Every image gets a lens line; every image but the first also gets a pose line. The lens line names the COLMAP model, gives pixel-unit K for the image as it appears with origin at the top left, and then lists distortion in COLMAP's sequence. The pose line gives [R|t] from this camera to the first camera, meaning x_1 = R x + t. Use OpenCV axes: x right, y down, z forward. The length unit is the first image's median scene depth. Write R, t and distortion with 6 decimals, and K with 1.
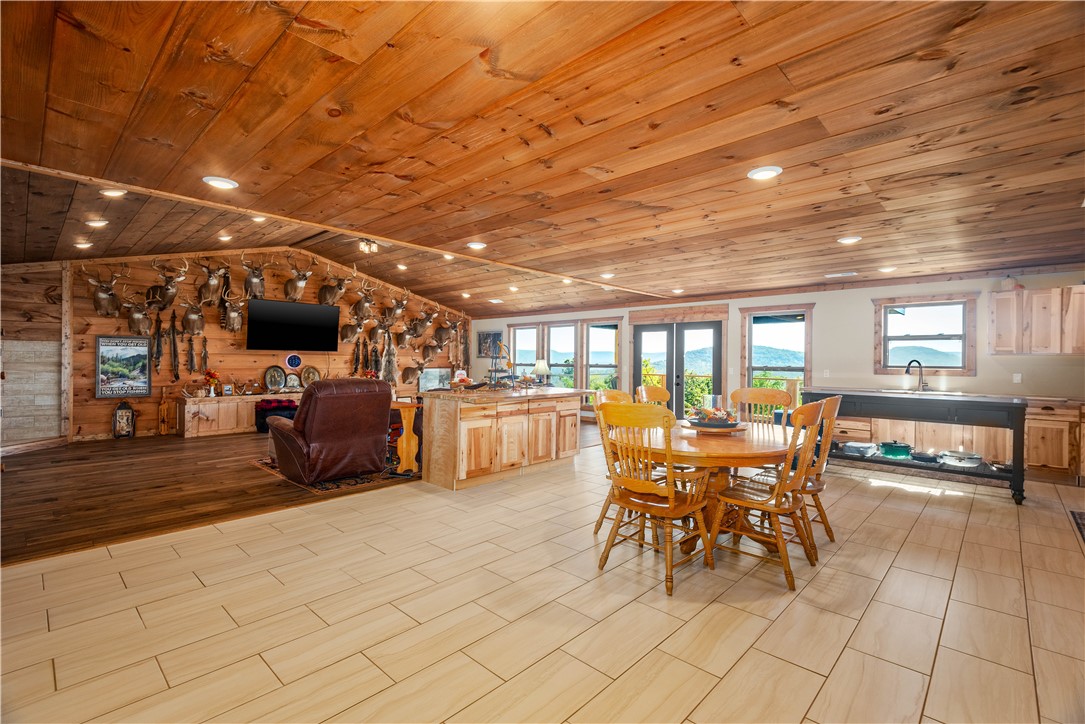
lens RADIAL K [[490.8, 0, 548.7], [0, 490.8, 360.4], [0, 0, 1]] dist [0.009592, -0.000818]
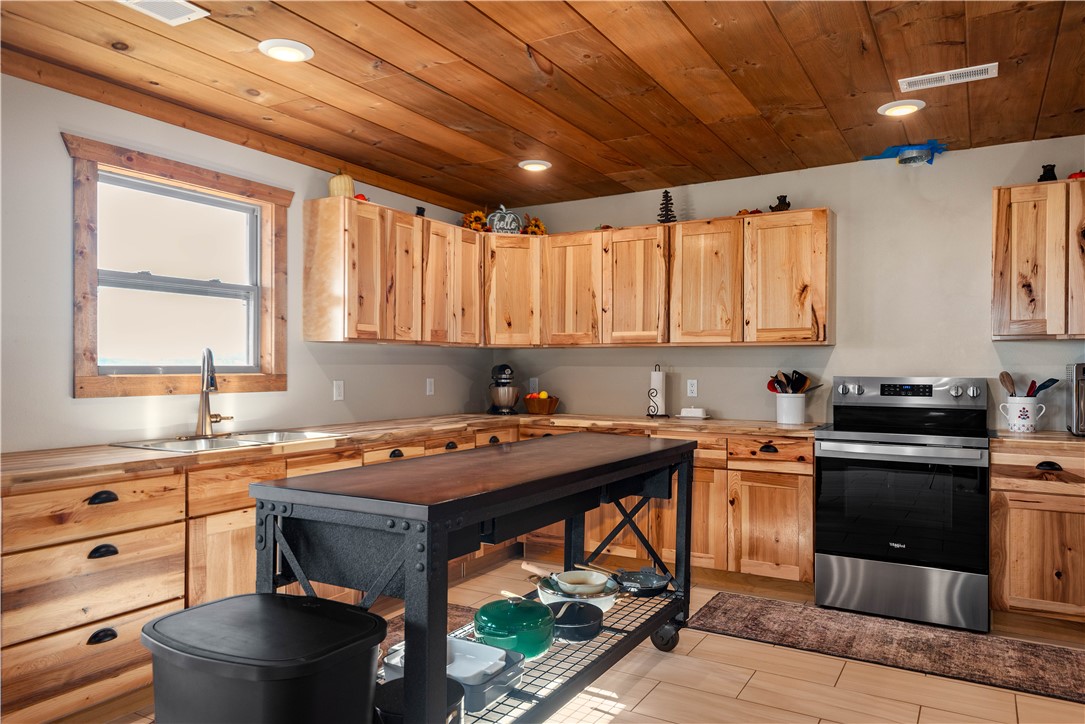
lens RADIAL K [[749.5, 0, 547.7], [0, 749.5, 367.0], [0, 0, 1]] dist [0.025549, -0.011767]
pose [[-0.221427, -0.009590, 0.975130, 0.140383], [-0.007471, 0.999939, 0.008138, 0.003941], [-0.975148, -0.005483, -0.221485, 0.685507]]
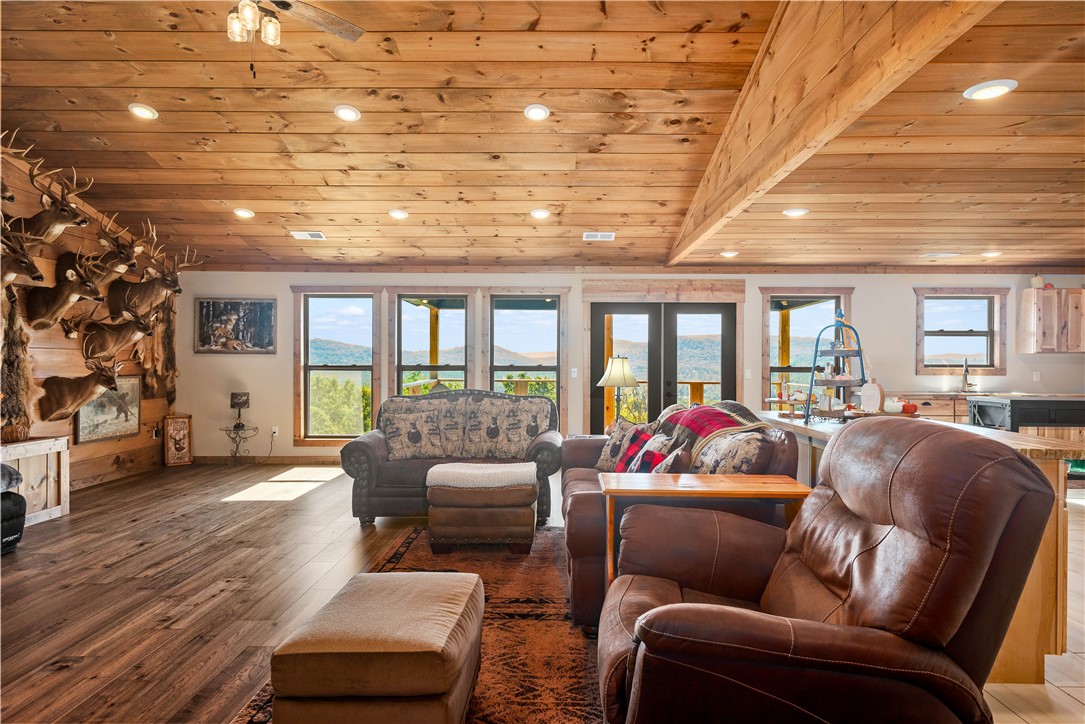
lens RADIAL K [[643.7, 0, 545.9], [0, 643.7, 365.1], [0, 0, 1]] dist [0.019754, -0.011149]
pose [[0.739270, -0.007512, 0.673367, -0.481321], [0.000104, 0.999939, 0.011041, -0.001324], [-0.673409, -0.008092, 0.739226, 0.496374]]
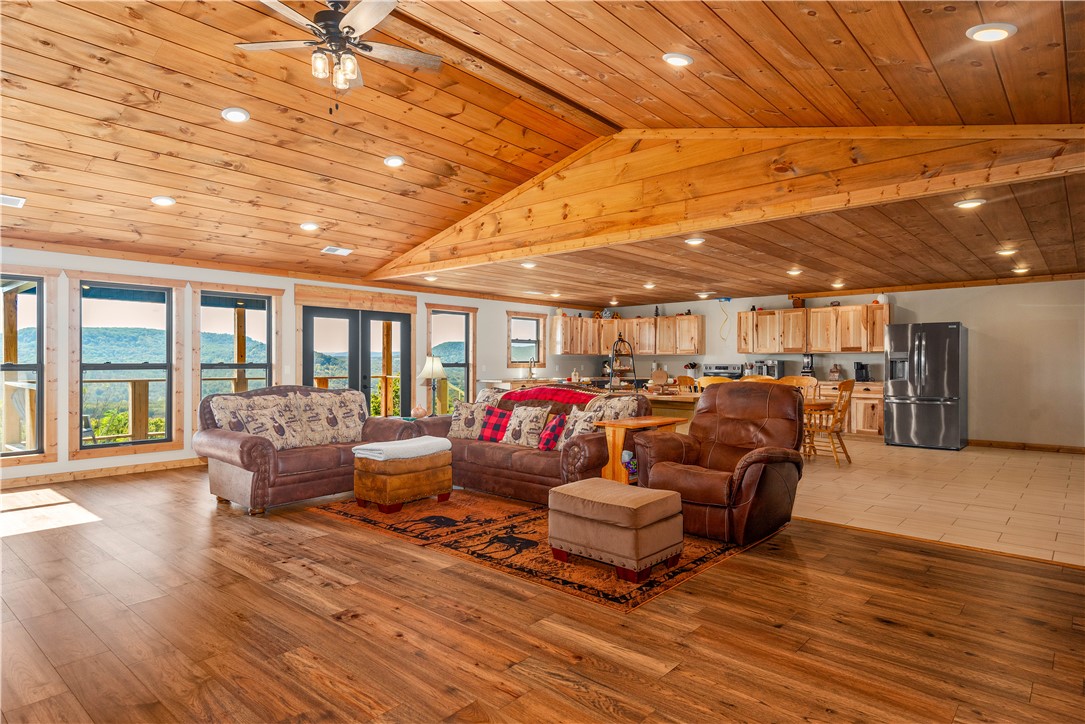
lens RADIAL K [[612.9, 0, 545.9], [0, 612.9, 366.3], [0, 0, 1]] dist [0.032005, -0.001352]
pose [[-0.032126, -0.016335, 0.999350, -0.804772], [-0.005286, 0.999855, 0.016173, -0.002764], [-0.999470, -0.004763, -0.032208, 0.787249]]
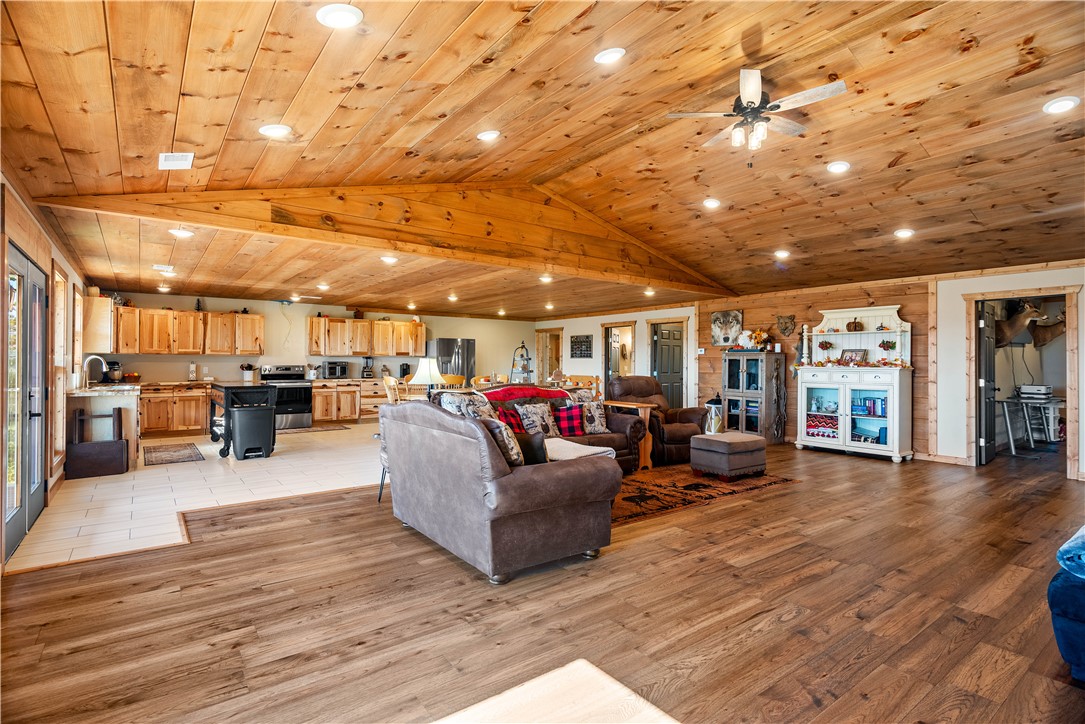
lens RADIAL K [[532.1, 0, 542.3], [0, 532.1, 363.9], [0, 0, 1]] dist [0.013723, -0.000325]
pose [[-0.983767, -0.011424, 0.179088, -0.240059], [-0.011724, 0.999931, -0.000617, 0.003177], [-0.179068, -0.002707, -0.983833, 1.456119]]
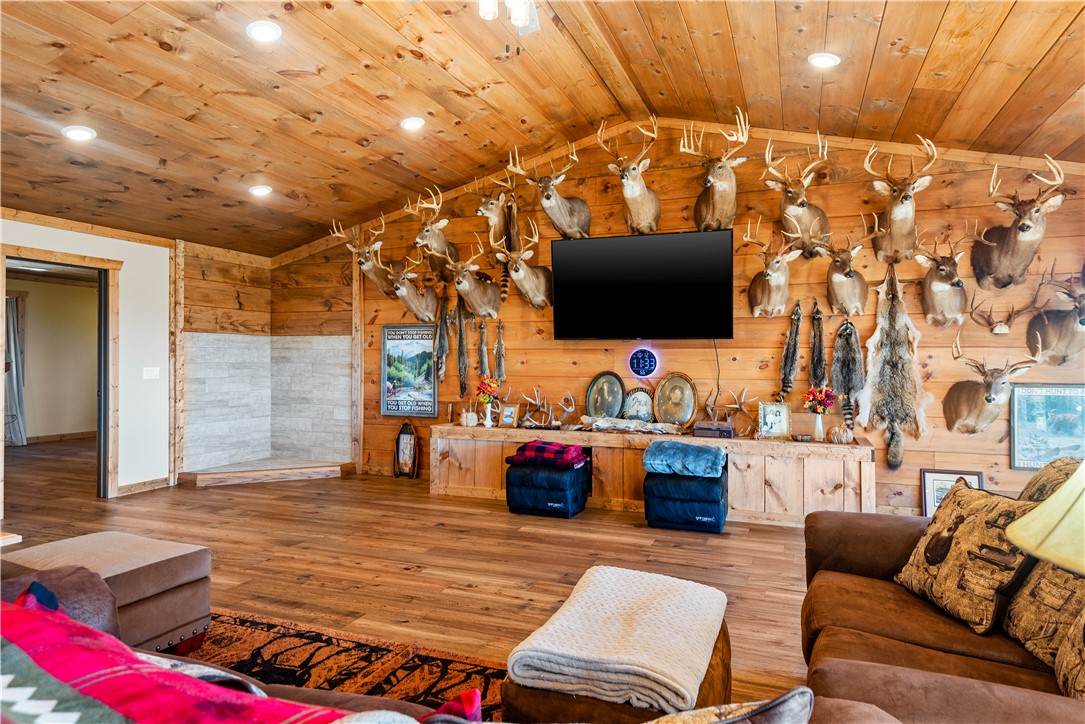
lens RADIAL K [[651.2, 0, 542.6], [0, 651.2, 357.4], [0, 0, 1]] dist [0.024776, -0.001387]
pose [[0.367847, -0.006907, -0.929861, 0.026833], [0.000543, 0.999974, -0.007213, 0.001538], [0.929886, 0.002148, 0.367841, 0.804104]]
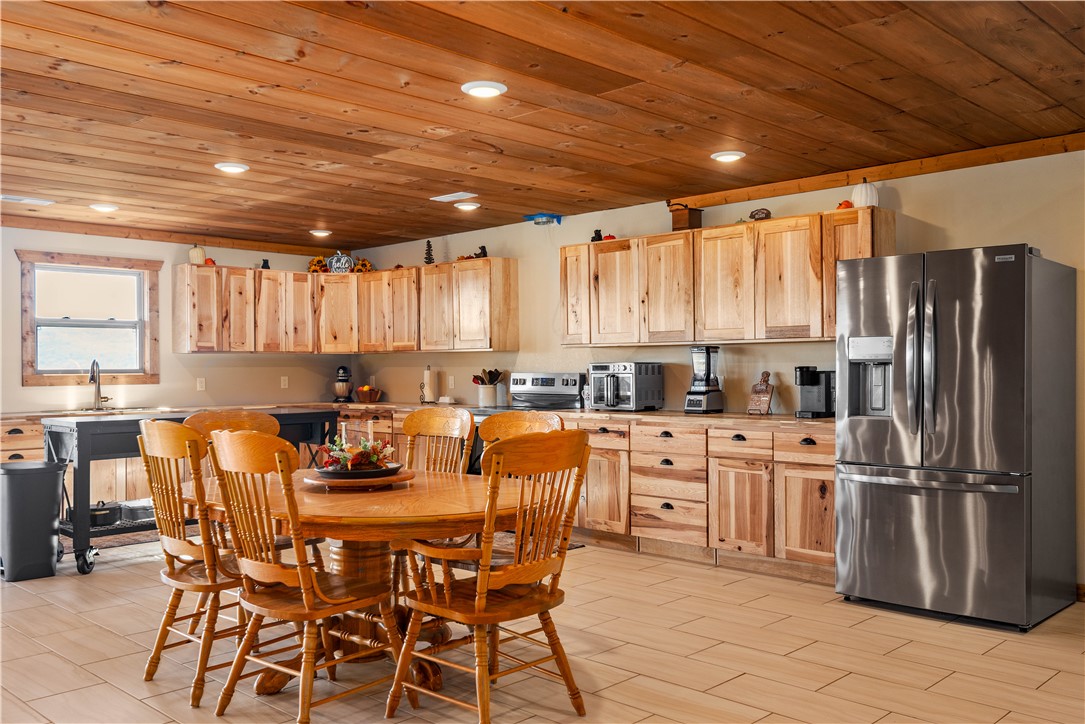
lens RADIAL K [[942.0, 0, 553.2], [0, 942.0, 368.9], [0, 0, 1]] dist [0.007503, 0.010382]
pose [[0.011107, -0.011175, 0.999876, -0.323957], [0.002648, 0.999934, 0.011146, -0.001153], [-0.999935, 0.002523, 0.011135, 0.325719]]
